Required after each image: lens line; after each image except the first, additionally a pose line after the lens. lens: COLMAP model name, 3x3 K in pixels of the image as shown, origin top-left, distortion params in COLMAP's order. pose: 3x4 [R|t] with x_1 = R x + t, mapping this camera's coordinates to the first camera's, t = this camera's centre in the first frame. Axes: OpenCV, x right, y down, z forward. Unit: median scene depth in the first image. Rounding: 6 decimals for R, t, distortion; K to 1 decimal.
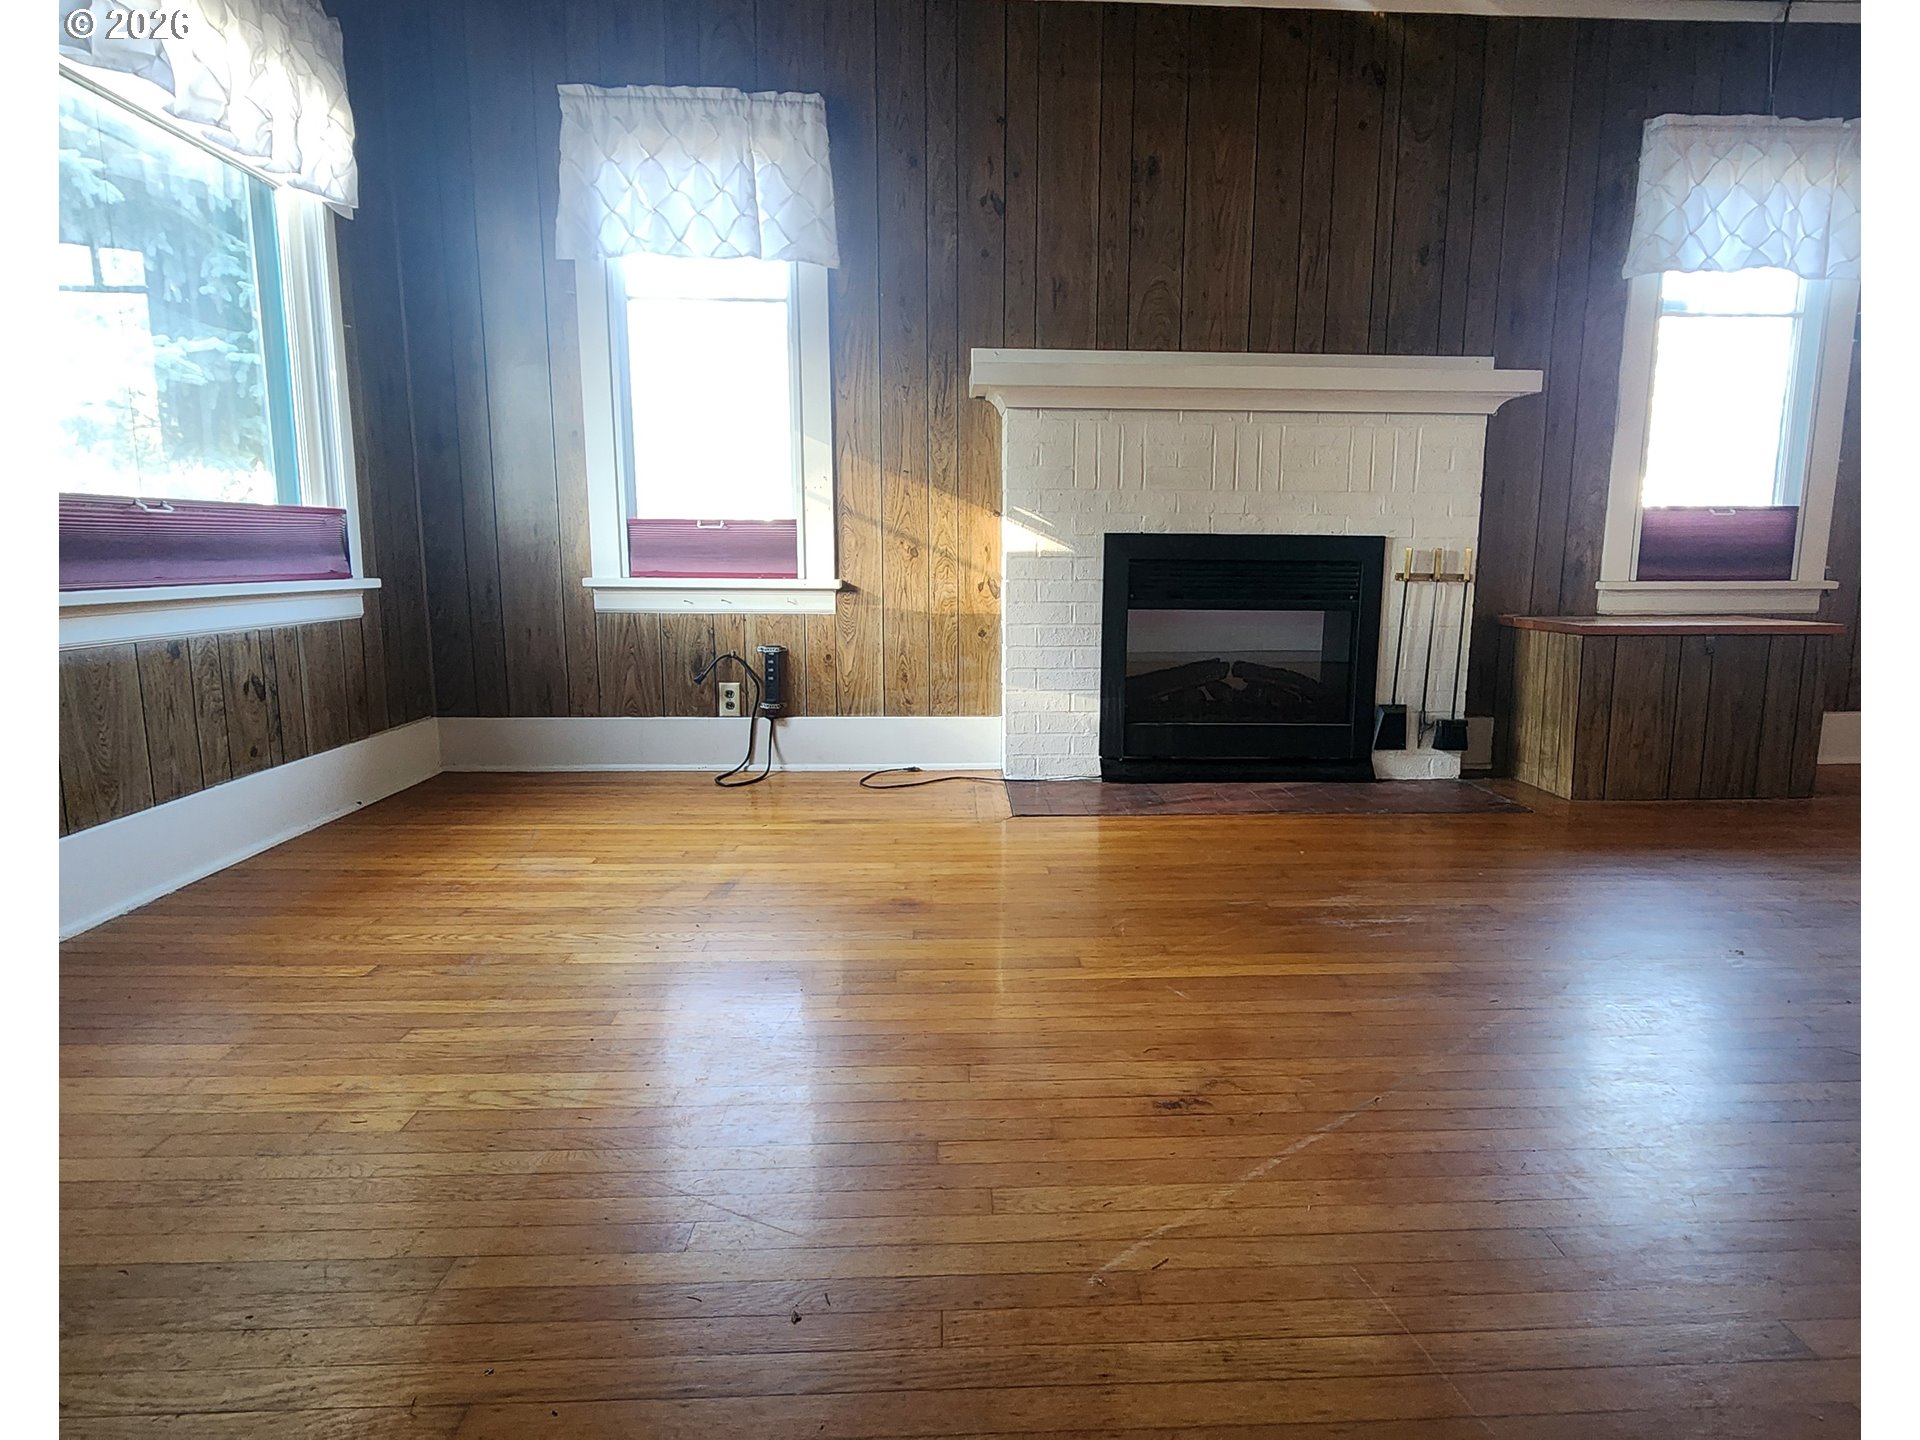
lens RADIAL K [[1048.2, 0, 1000.2], [0, 1048.2, 709.0], [0, 0, 1]] dist [-0.002724, 0.003583]
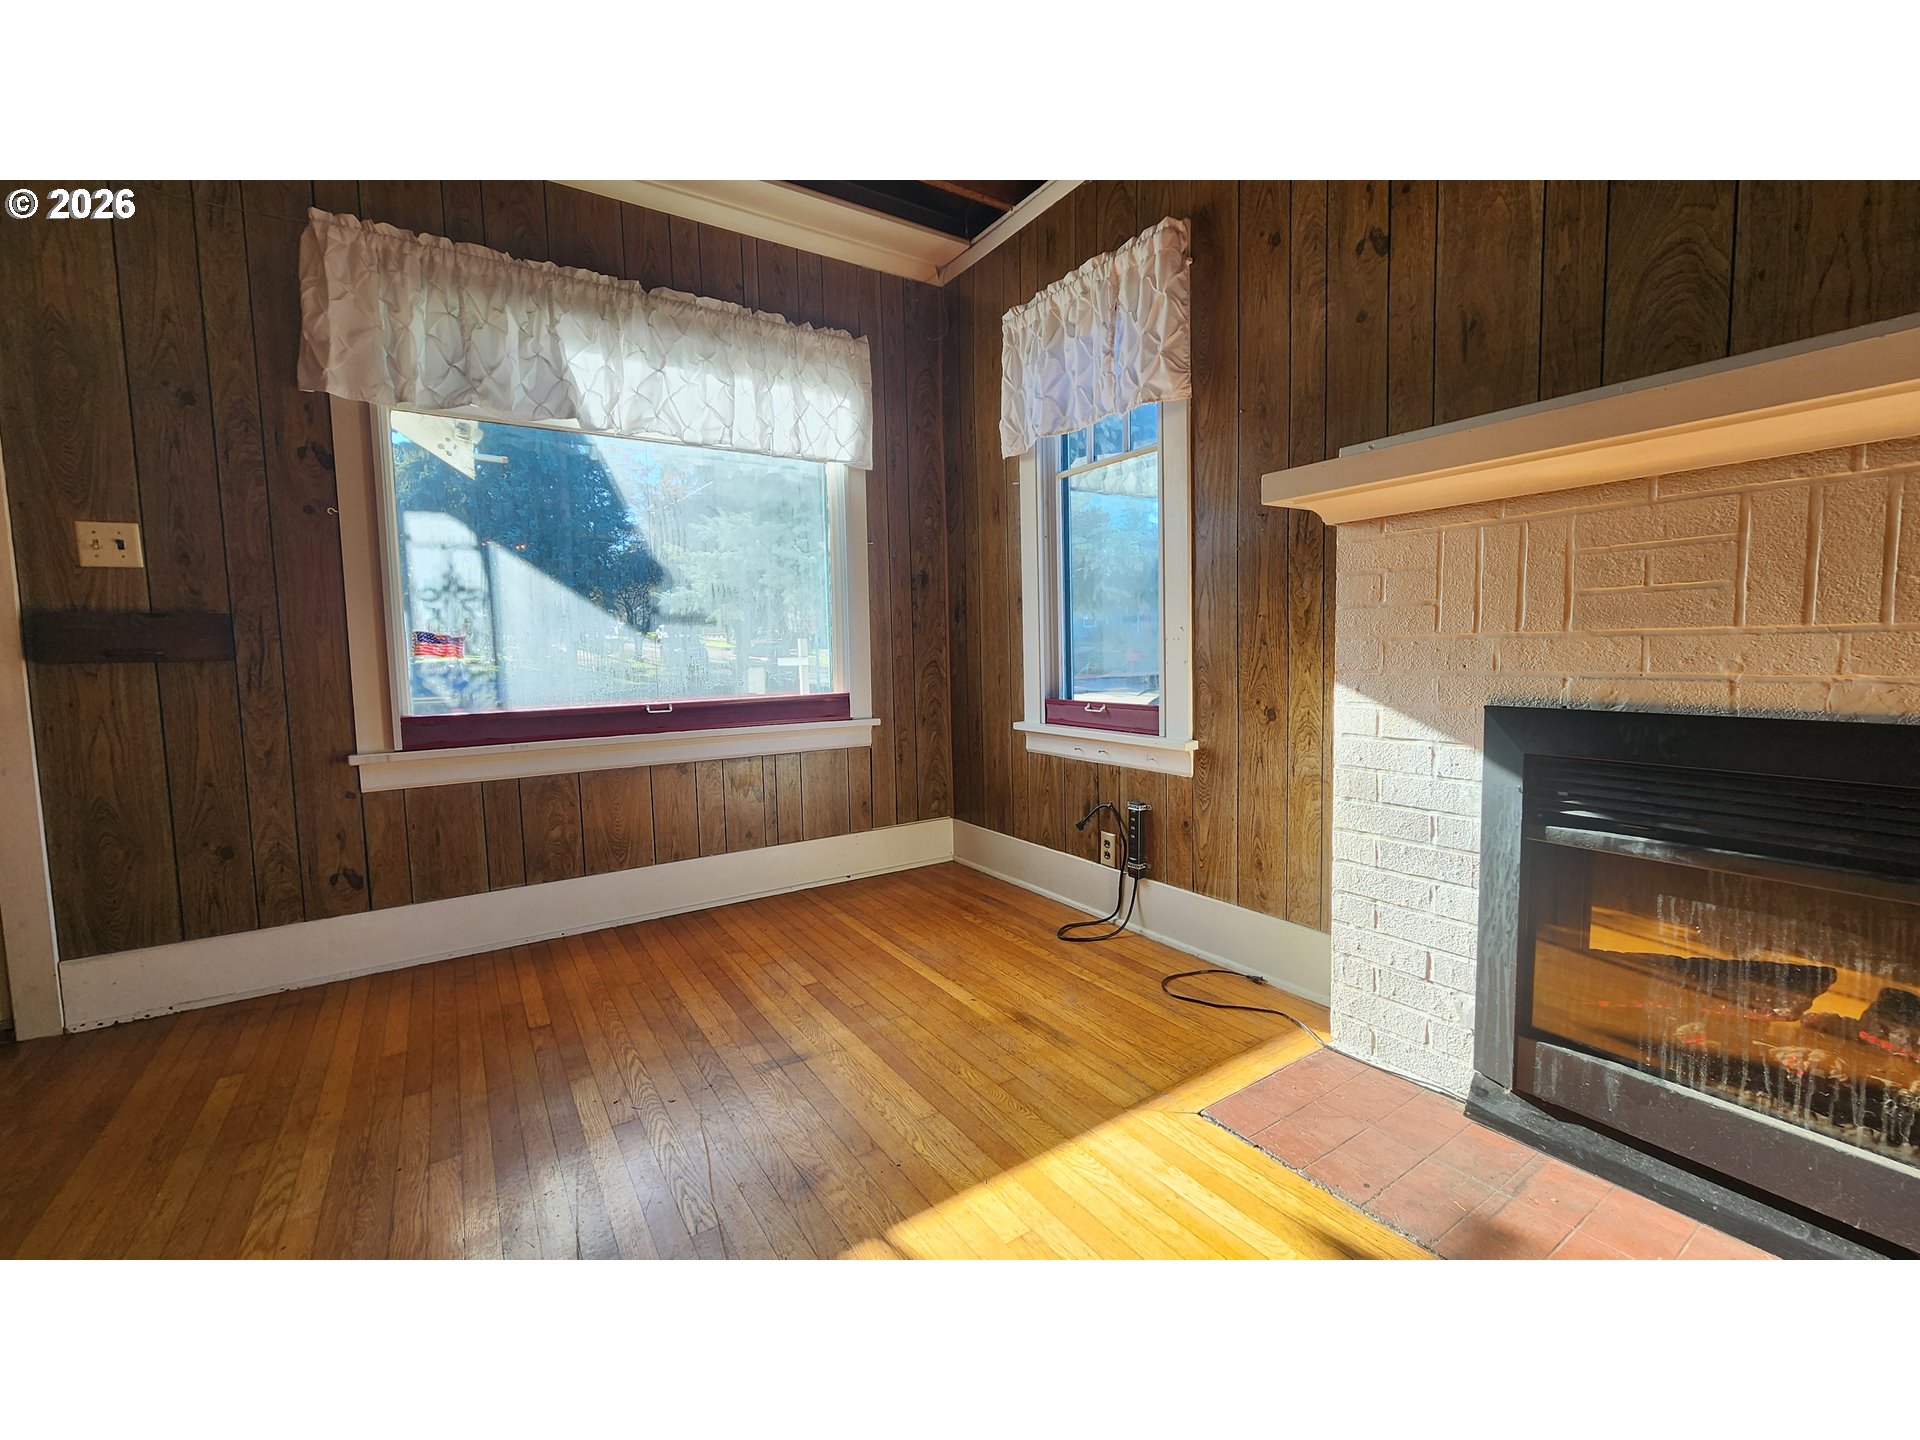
lens RADIAL K [[781.2, 0, 959.2], [0, 781.2, 714.1], [0, 0, 1]] dist [-0.000648, 0.000887]
pose [[0.514671, 0.053719, -0.855703, 0.308016], [-0.106393, 0.994323, -0.001569, -0.123072], [0.850761, 0.091848, 0.517464, 0.483626]]
